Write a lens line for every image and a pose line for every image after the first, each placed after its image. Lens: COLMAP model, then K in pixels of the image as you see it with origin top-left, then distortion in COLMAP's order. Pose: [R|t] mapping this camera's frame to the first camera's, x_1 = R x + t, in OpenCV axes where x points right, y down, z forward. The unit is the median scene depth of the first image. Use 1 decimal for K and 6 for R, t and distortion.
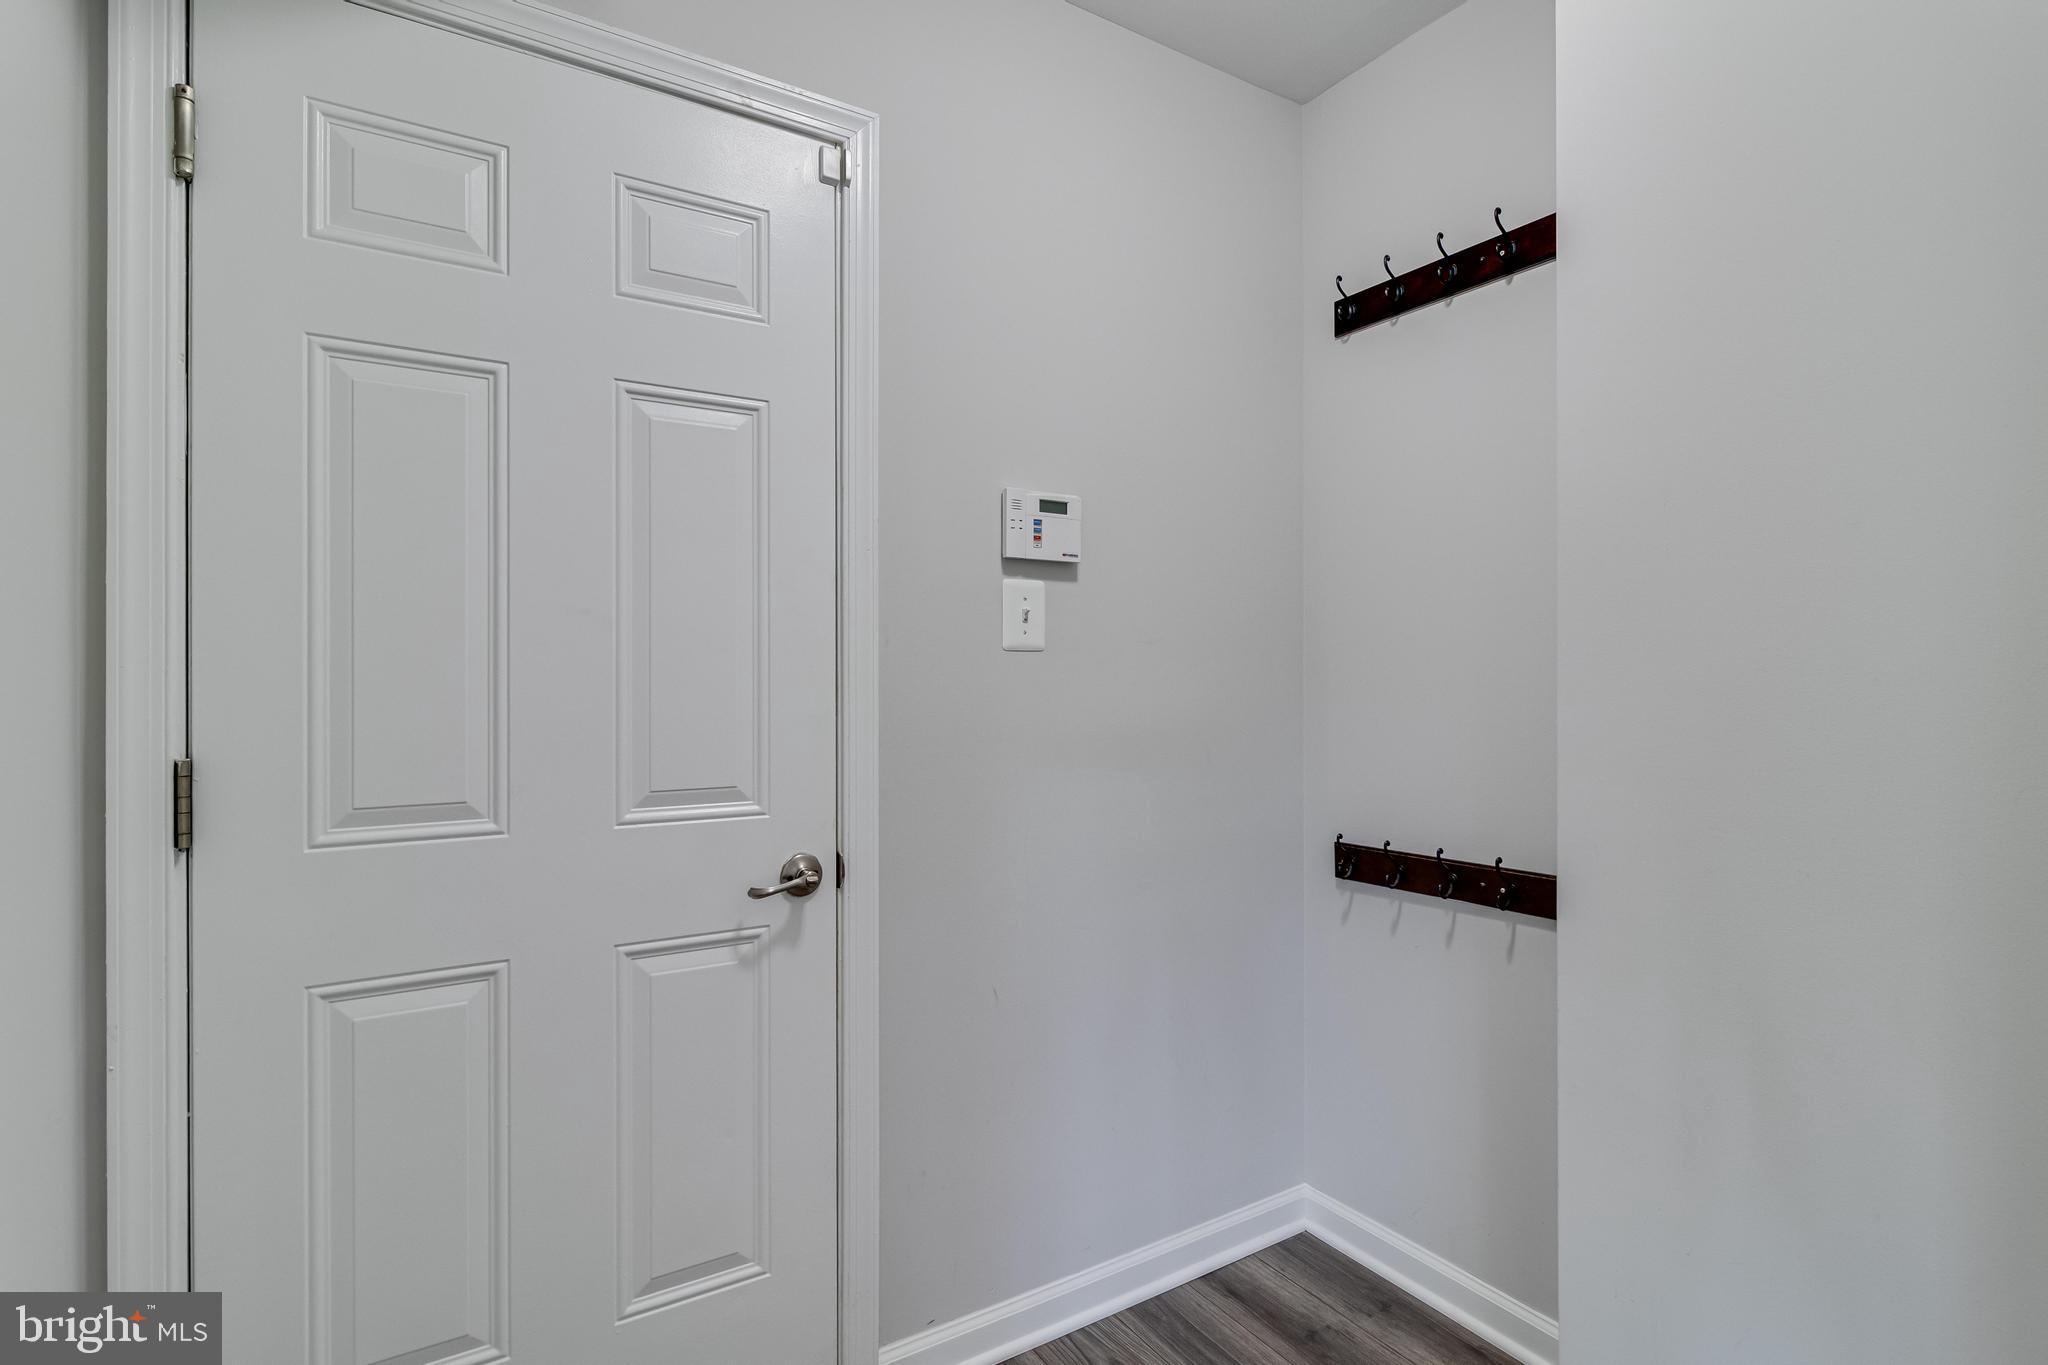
lens RADIAL K [[1005.2, 0, 1024.0], [0, 1005.2, 682.5], [0, 0, 1]] dist [0.002998, 0.000331]
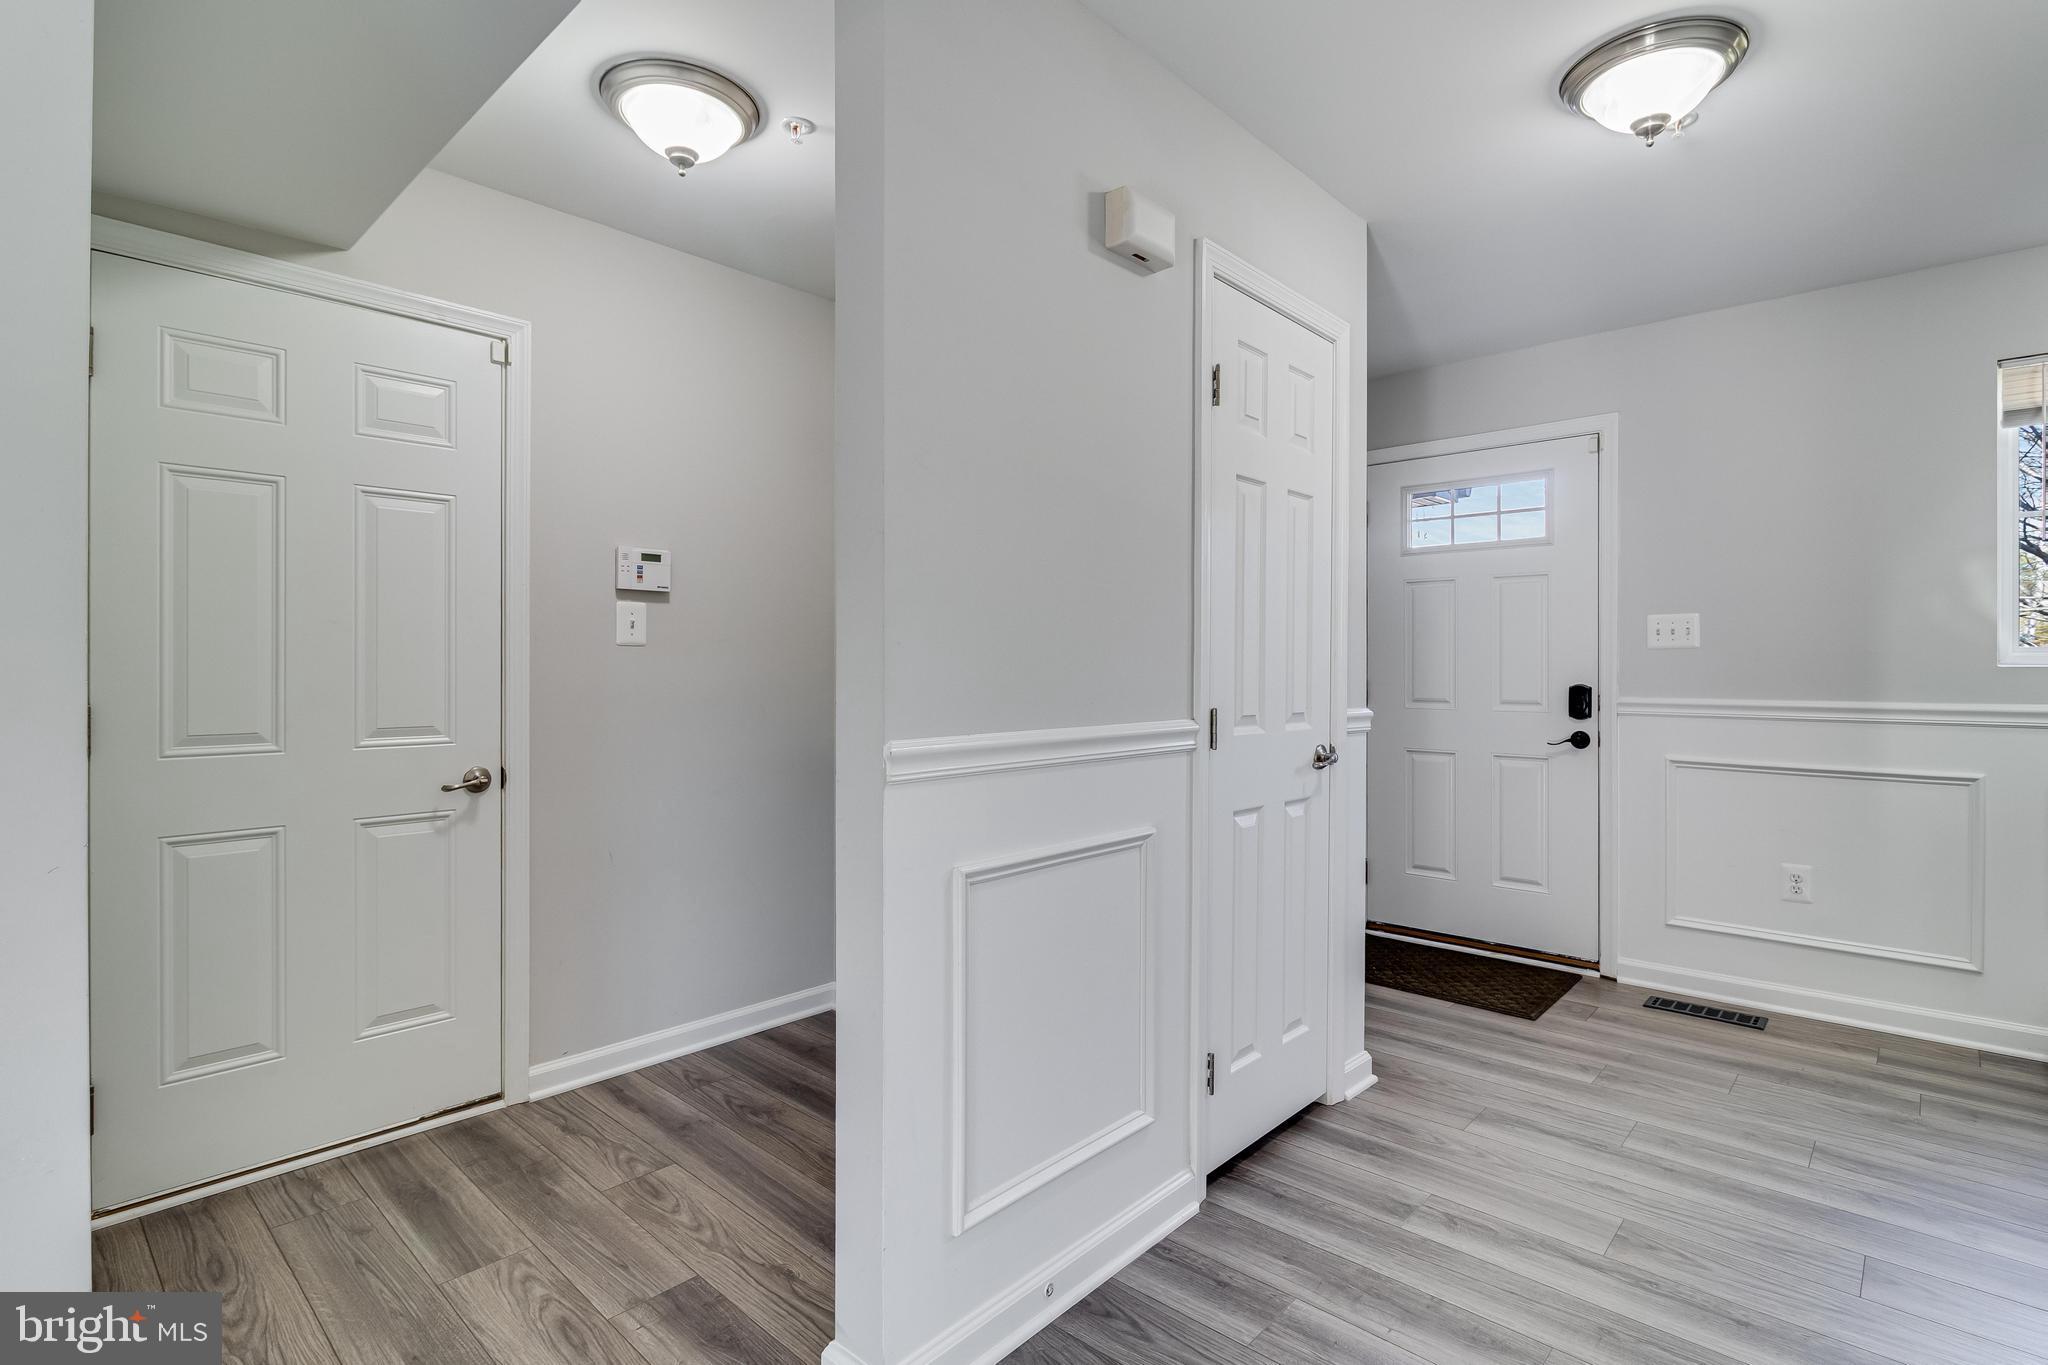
lens RADIAL K [[988.7, 0, 1022.4], [0, 988.7, 669.1], [0, 0, 1]] dist [-0.003358, -0.000595]
pose [[0.967566, 0.001289, 0.252616, 0.242845], [-0.000627, 0.999996, -0.002703, 0.011754], [-0.252619, 0.002457, 0.967563, -0.825215]]
